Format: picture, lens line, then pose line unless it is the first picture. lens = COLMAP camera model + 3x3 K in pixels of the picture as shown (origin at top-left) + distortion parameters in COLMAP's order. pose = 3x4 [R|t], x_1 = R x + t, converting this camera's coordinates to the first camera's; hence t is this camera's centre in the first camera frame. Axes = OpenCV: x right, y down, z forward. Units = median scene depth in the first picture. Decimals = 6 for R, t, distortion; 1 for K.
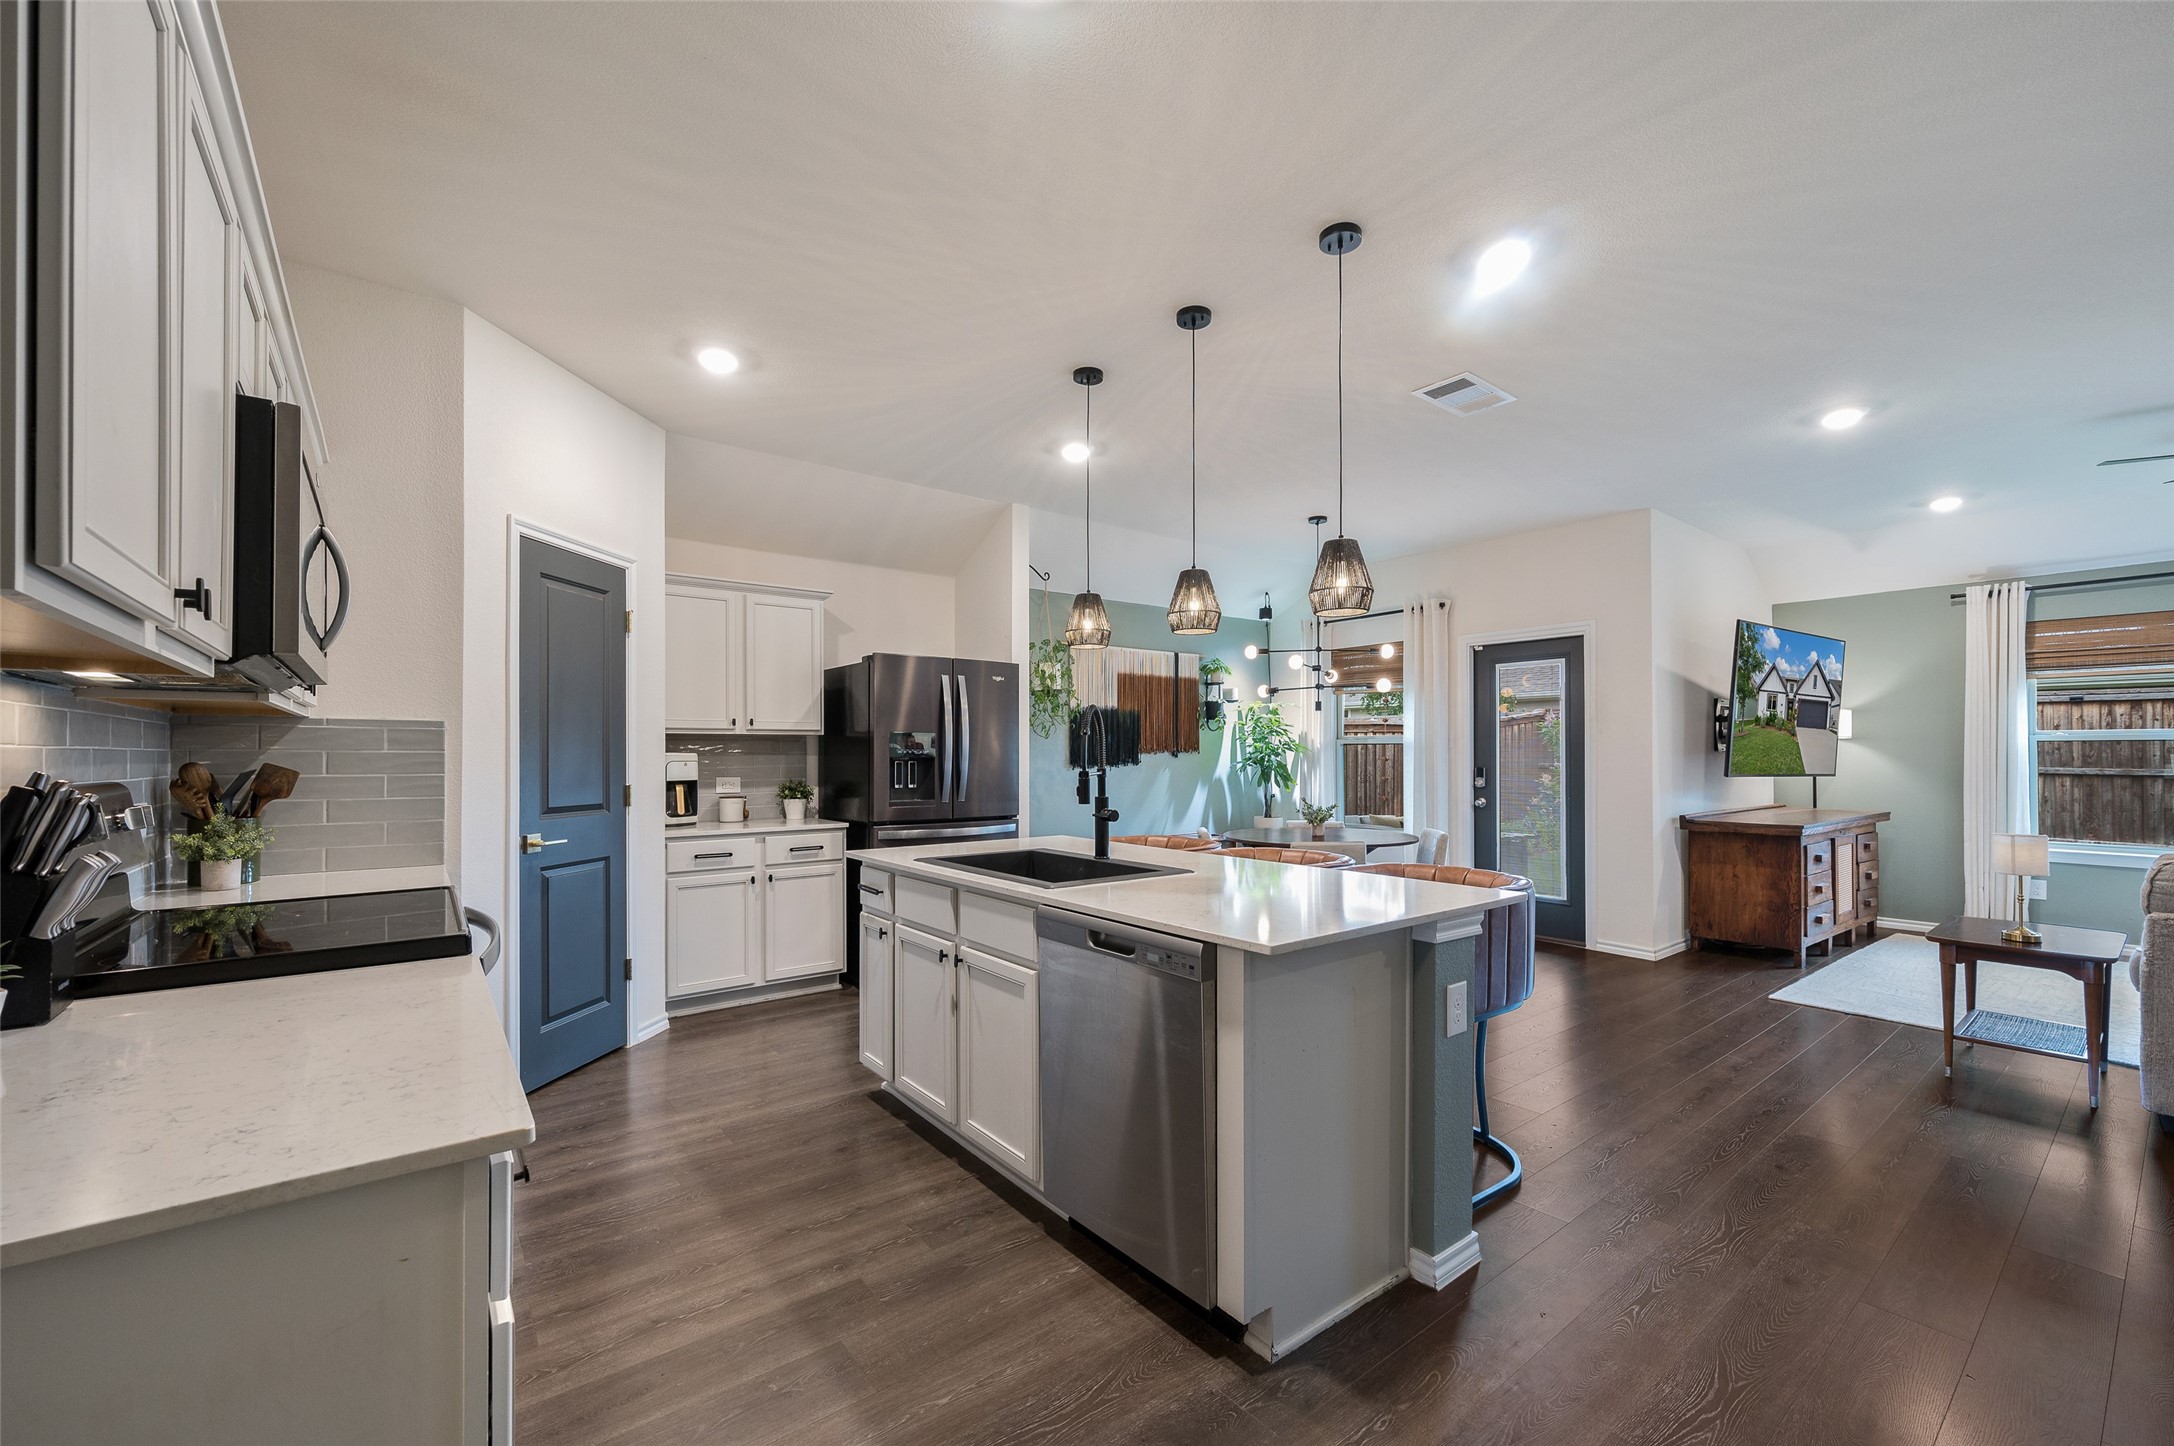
lens RADIAL K [[874.7, 0, 1060.1], [0, 874.7, 747.5], [0, 0, 1]] dist [-0.010704, 0.002657]
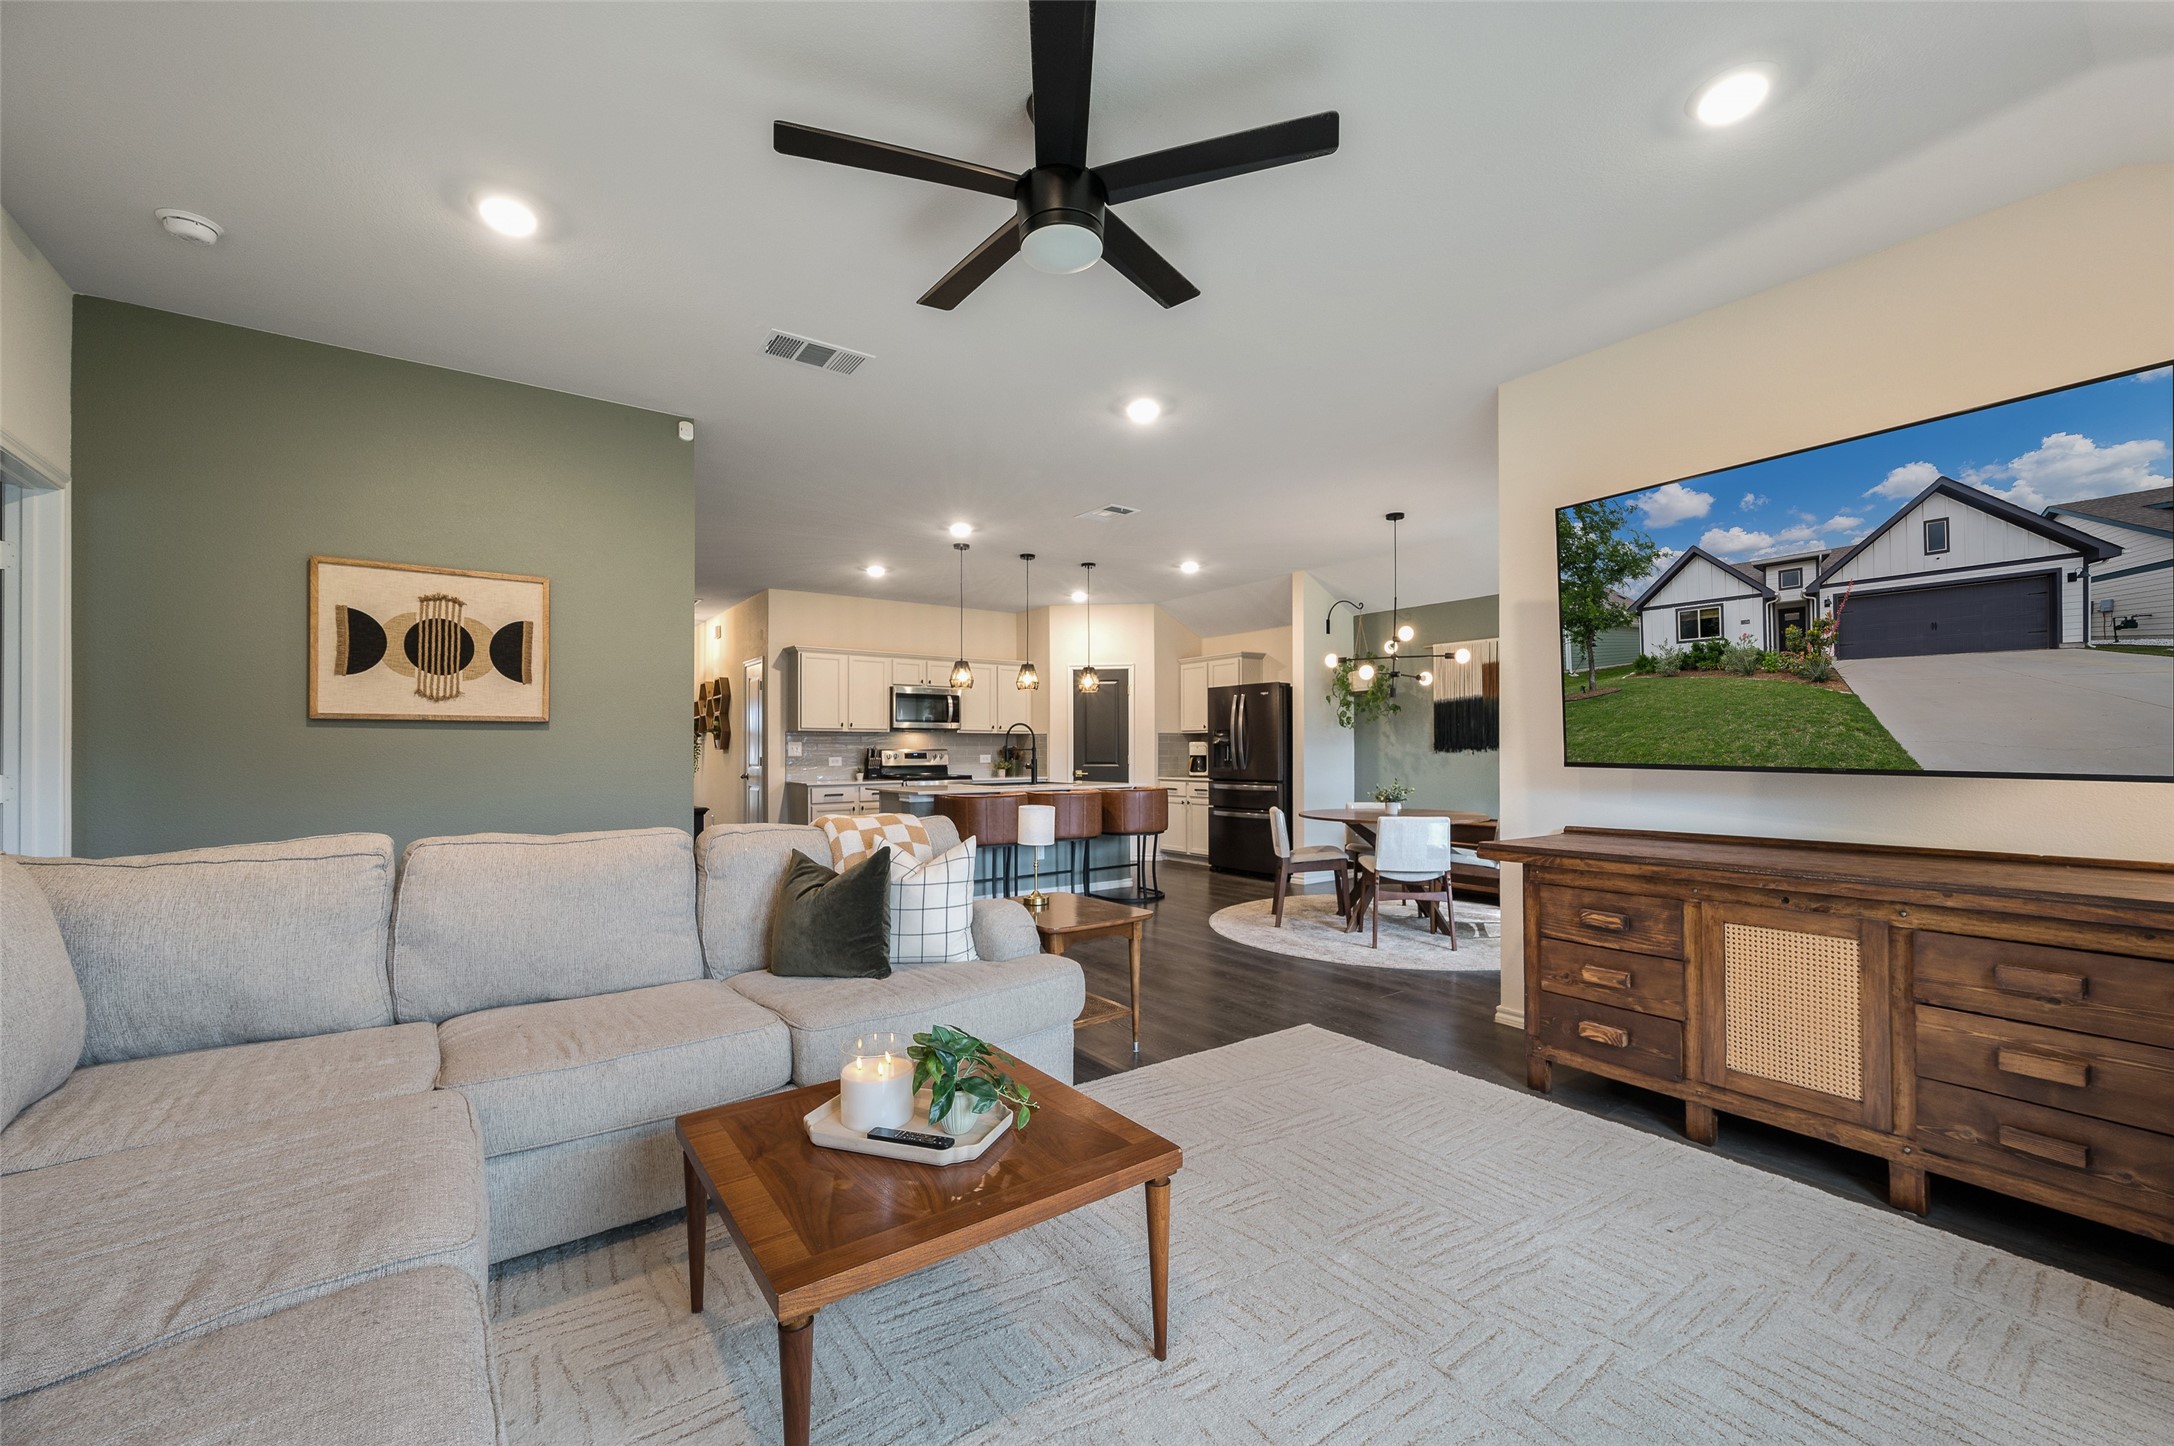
lens RADIAL K [[874.7, 0, 1135.0], [0, 874.7, 738.5], [0, 0, 1]] dist [-0.010704, 0.002657]
pose [[0.029420, -0.015374, -0.999449, 1.235708], [0.012197, 0.999813, -0.015020, 0.019167], [0.999493, -0.011749, 0.029602, 0.605602]]
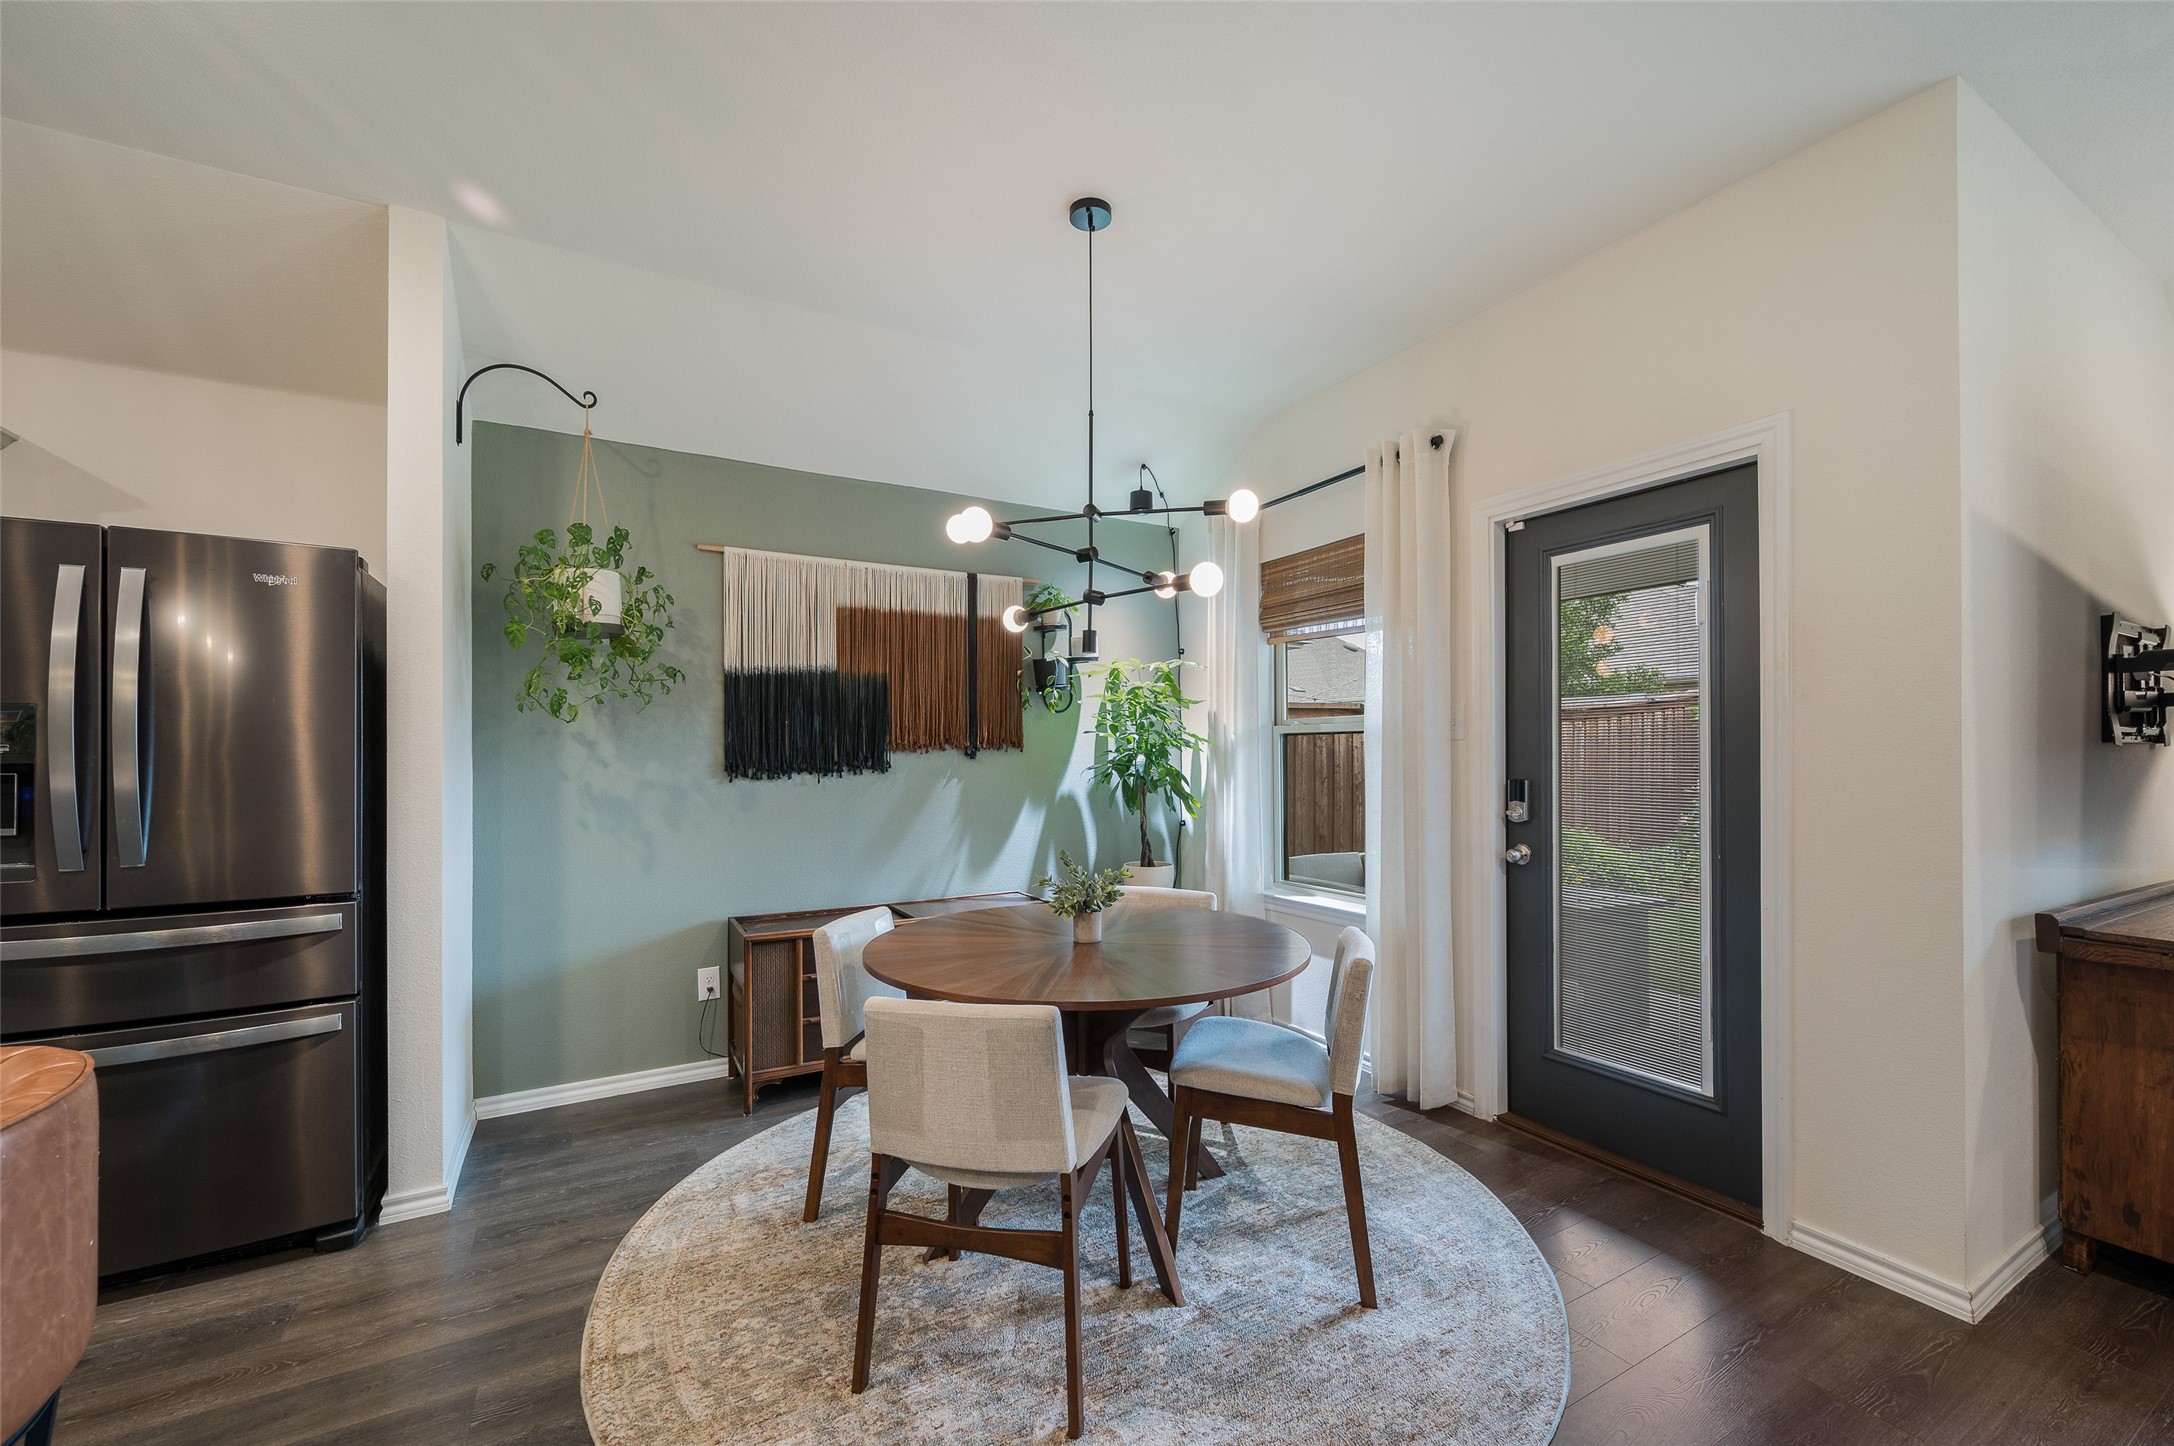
lens RADIAL K [[874.7, 0, 1075.8], [0, 874.7, 747.9], [0, 0, 1]] dist [-0.010704, 0.002657]
pose [[0.992661, -0.003878, -0.120868, 0.314157], [0.004299, 0.999986, 0.003225, 0.003333], [0.120854, -0.003721, 0.992663, 0.525836]]
